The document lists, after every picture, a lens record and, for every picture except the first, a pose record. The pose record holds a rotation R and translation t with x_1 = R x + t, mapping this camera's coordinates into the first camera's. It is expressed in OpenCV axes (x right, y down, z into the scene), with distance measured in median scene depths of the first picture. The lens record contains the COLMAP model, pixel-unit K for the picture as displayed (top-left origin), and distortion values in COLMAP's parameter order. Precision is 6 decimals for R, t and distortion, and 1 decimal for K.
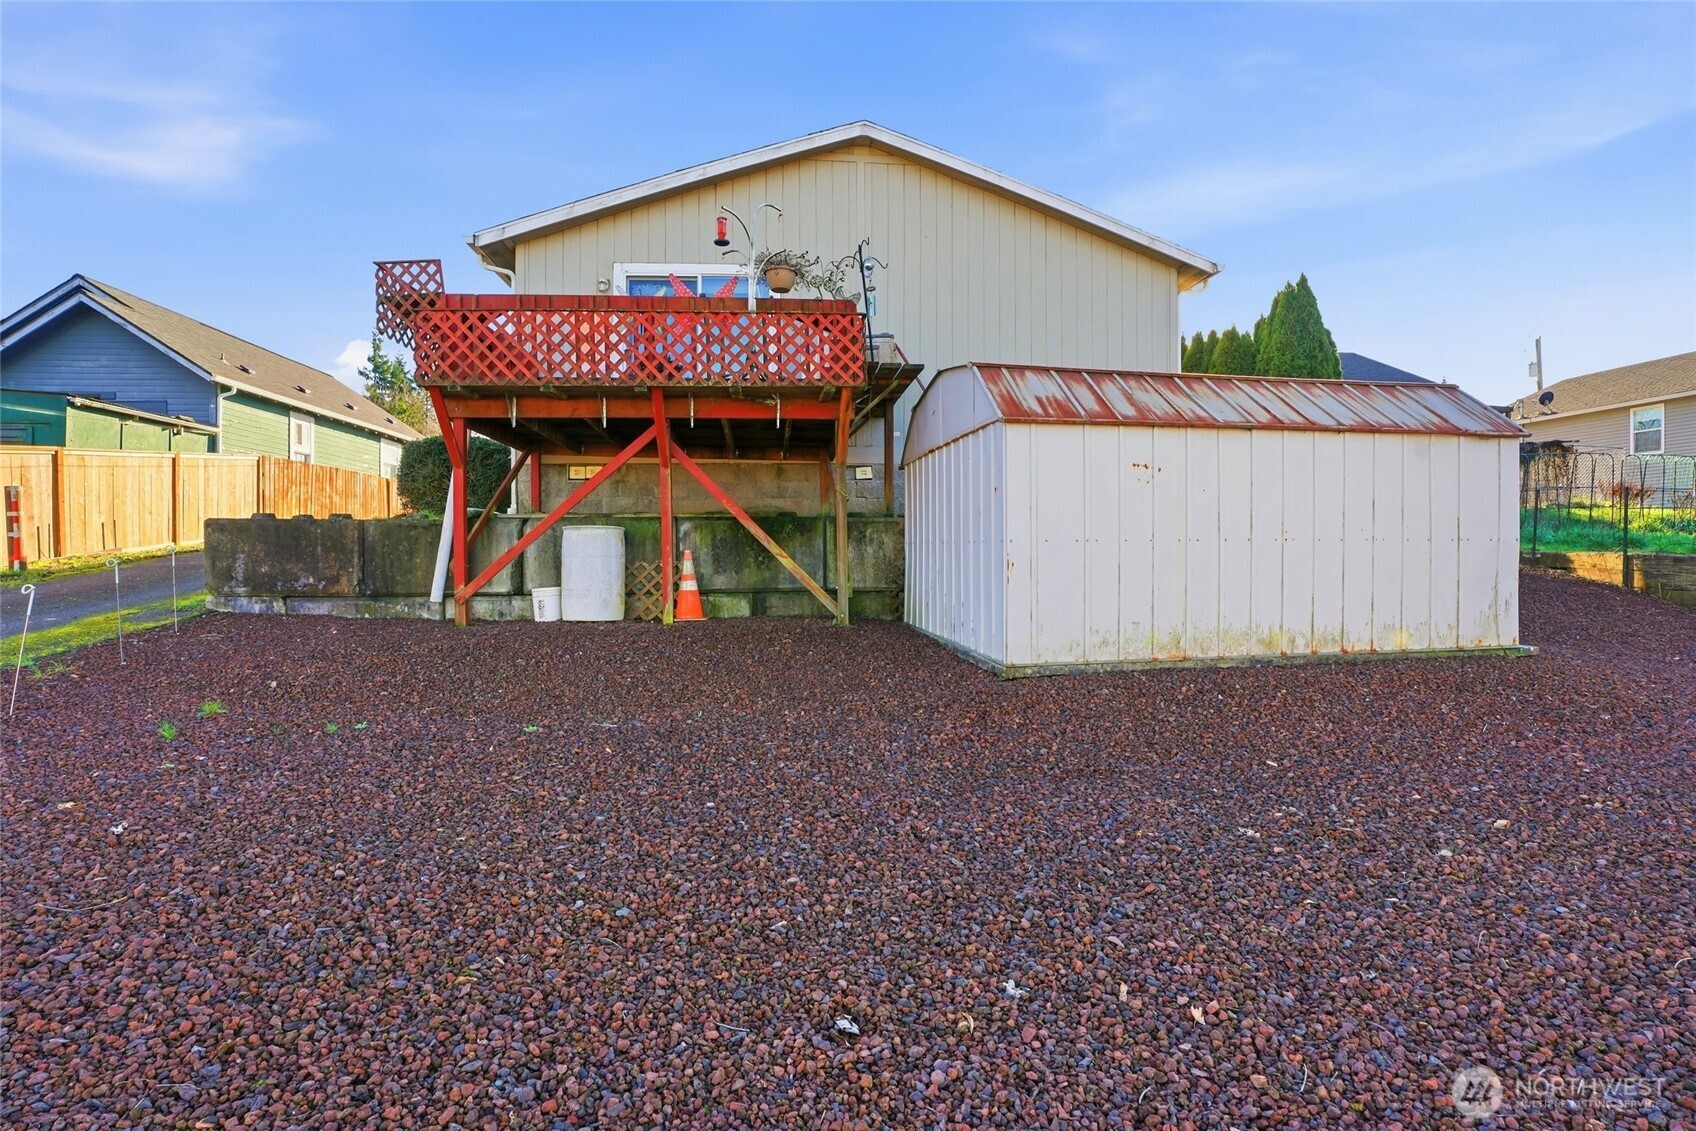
lens RADIAL K [[789.5, 0, 851.5], [0, 789.5, 565.9], [0, 0, 1]] dist [-0.075282, 0.019230]
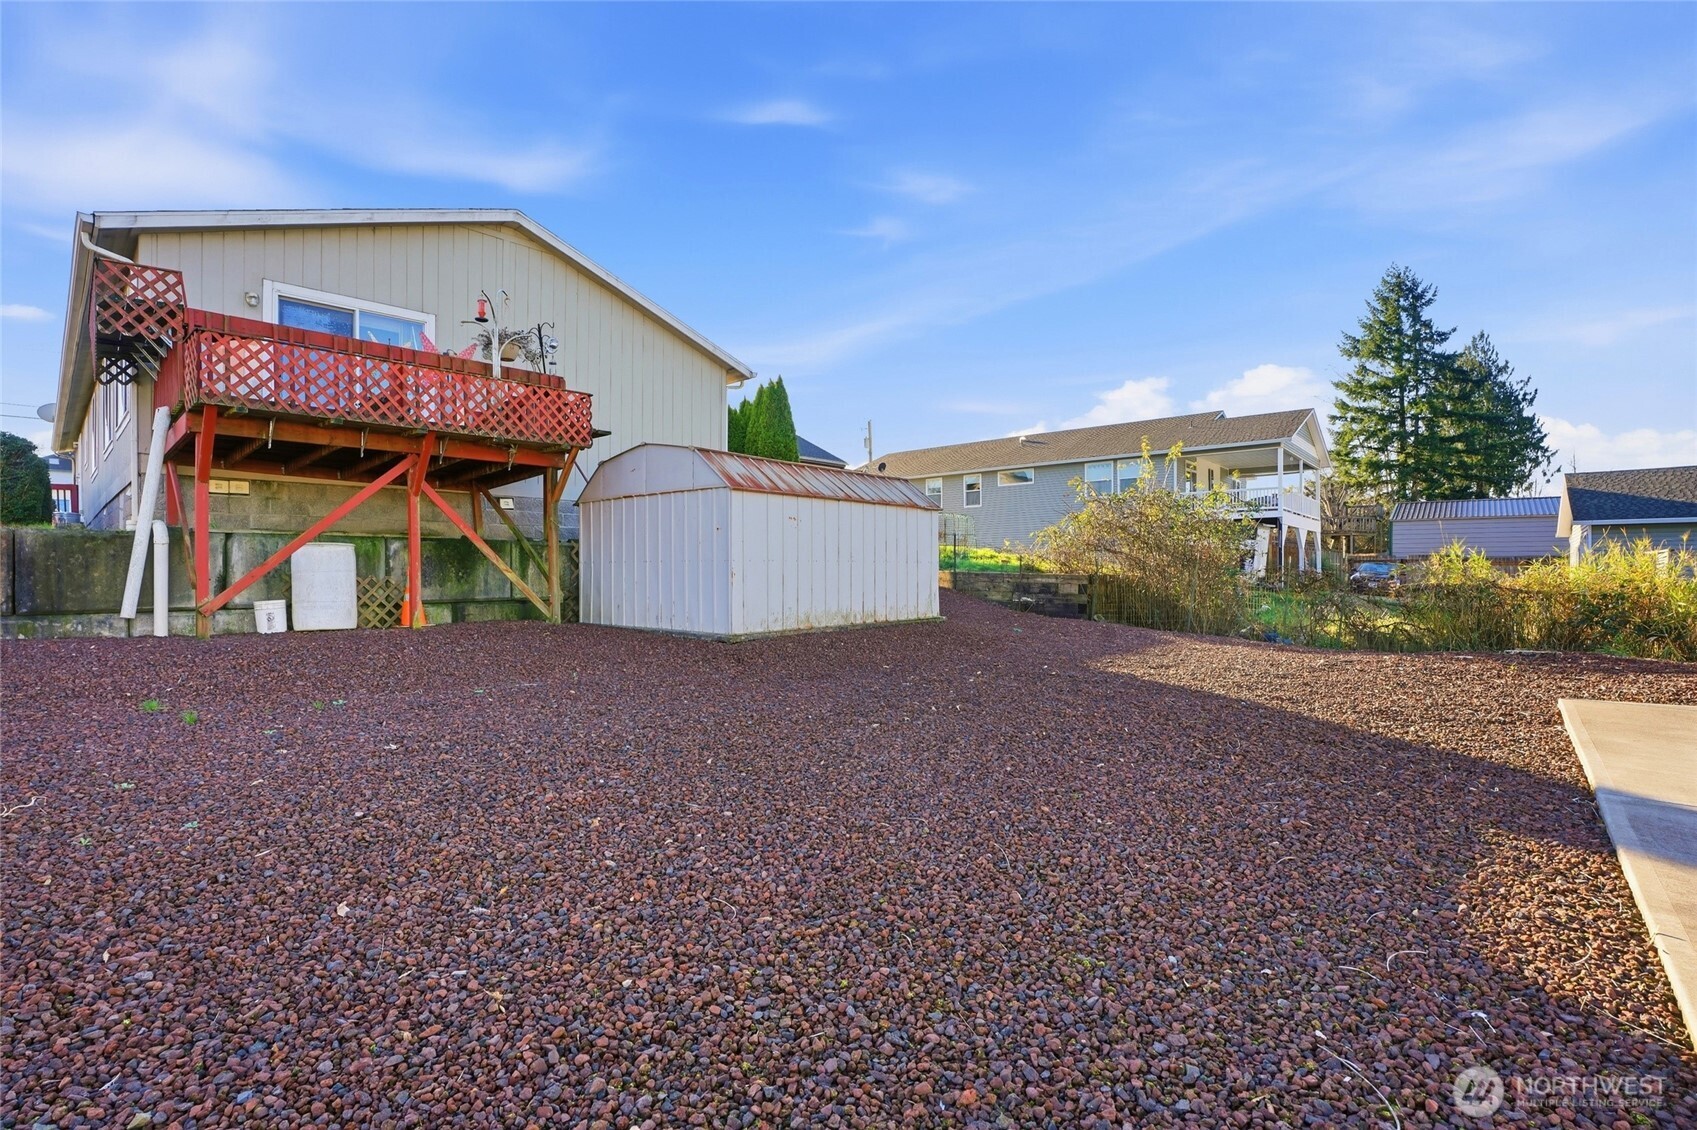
lens RADIAL K [[790.0, 0, 852.0], [0, 790.0, 565.4], [0, 0, 1]] dist [-0.075282, 0.019230]
pose [[0.739497, 0.008159, 0.673110, -0.500231], [0.013666, 0.999539, -0.027129, 0.019032], [-0.673021, 0.029261, 0.739045, -0.275691]]
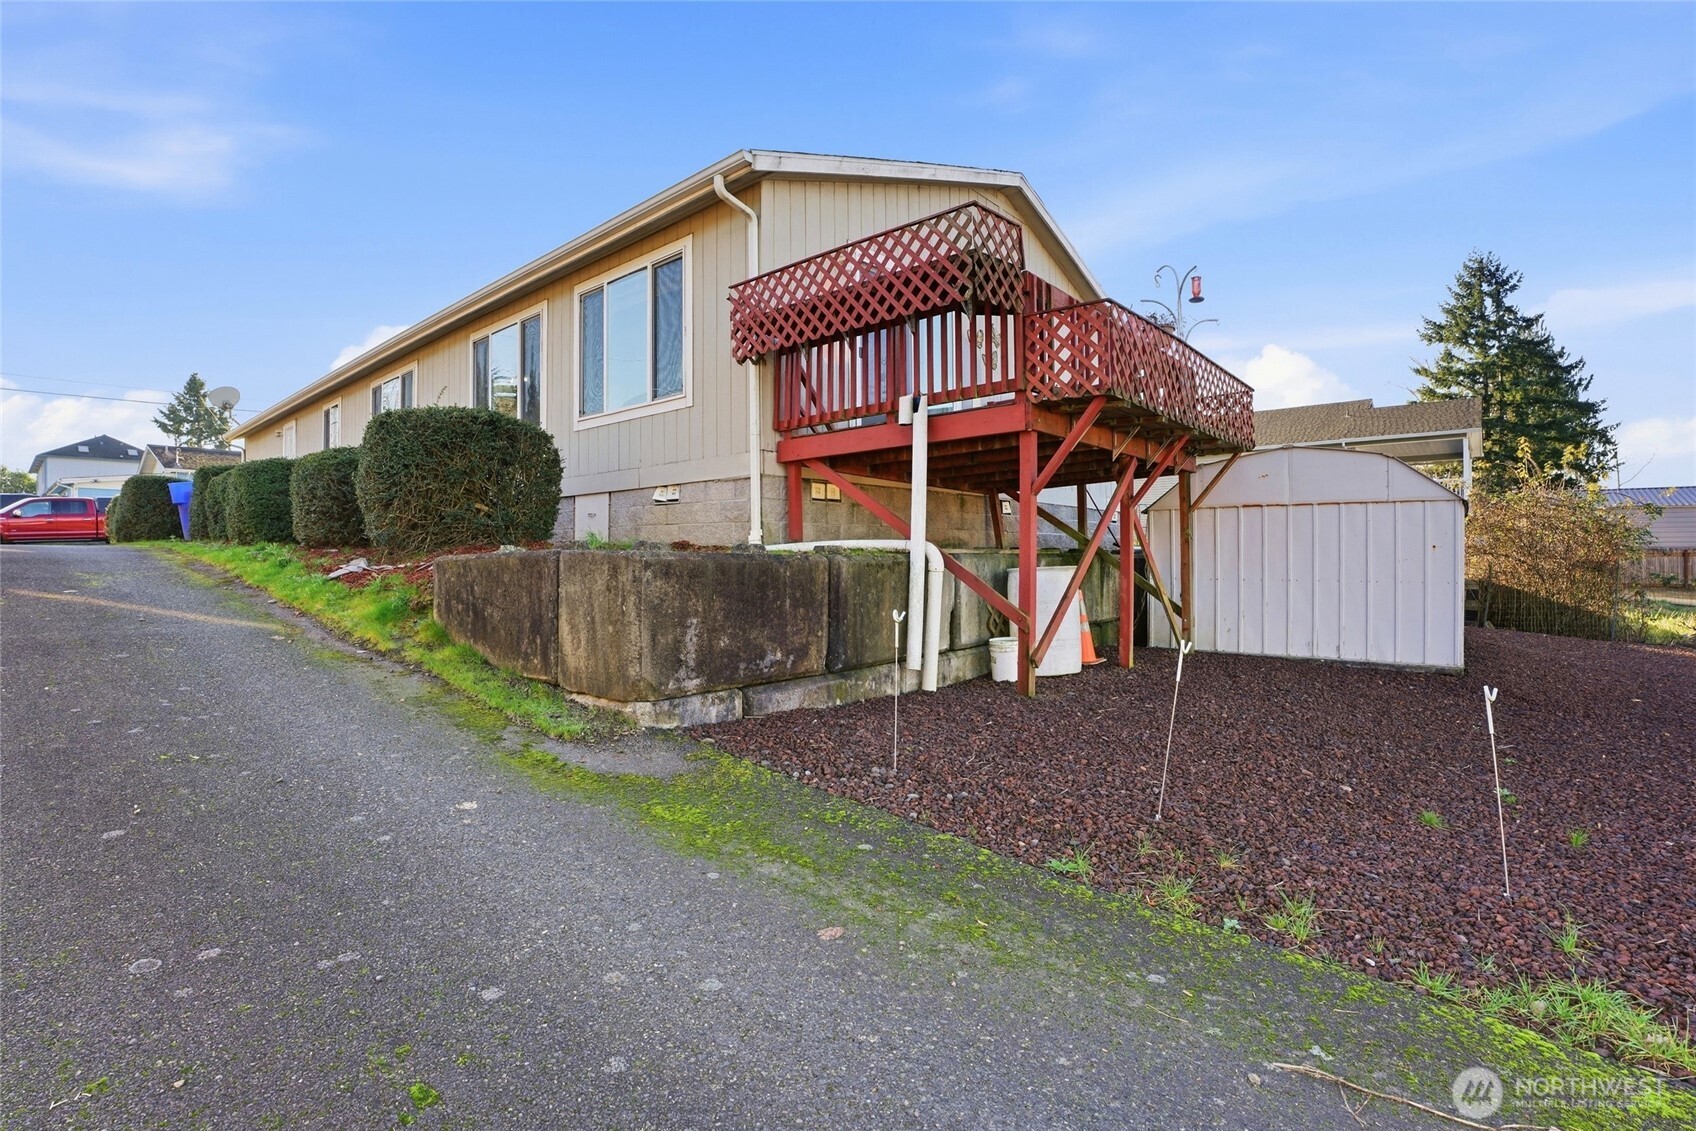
lens RADIAL K [[789.5, 0, 851.5], [0, 789.5, 565.9], [0, 0, 1]] dist [-0.075282, 0.019230]
pose [[0.735869, -0.007077, 0.677086, -1.082368], [0.017436, 0.999812, -0.008500, -0.045565], [-0.676899, 0.018061, 0.735854, 0.493707]]
